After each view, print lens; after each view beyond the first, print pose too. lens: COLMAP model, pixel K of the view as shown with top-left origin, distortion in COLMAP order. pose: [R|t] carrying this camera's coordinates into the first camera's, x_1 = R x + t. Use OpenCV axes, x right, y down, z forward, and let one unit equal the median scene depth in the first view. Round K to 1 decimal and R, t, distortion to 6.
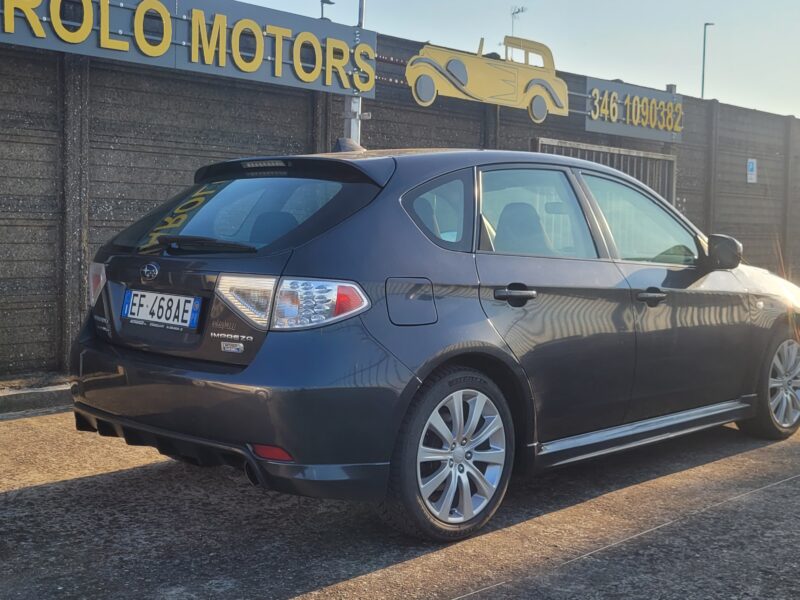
lens RADIAL K [[1004.8, 0, 398.9], [0, 1004.8, 294.5], [0, 0, 1]] dist [0.043322, 0.000000]
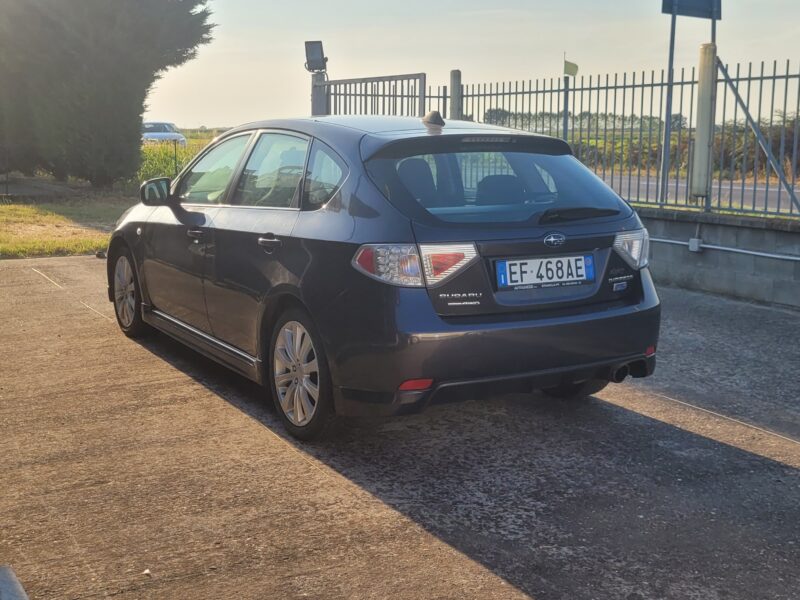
lens RADIAL K [[1004.8, 0, 400.5], [0, 1004.8, 300.1], [0, 0, 1]] dist [0.043322, 0.000000]
pose [[0.240996, -0.176681, 0.954309, -1.420845], [0.063928, 0.984044, 0.166042, -0.160539], [-0.968418, 0.020991, 0.248445, 0.879781]]
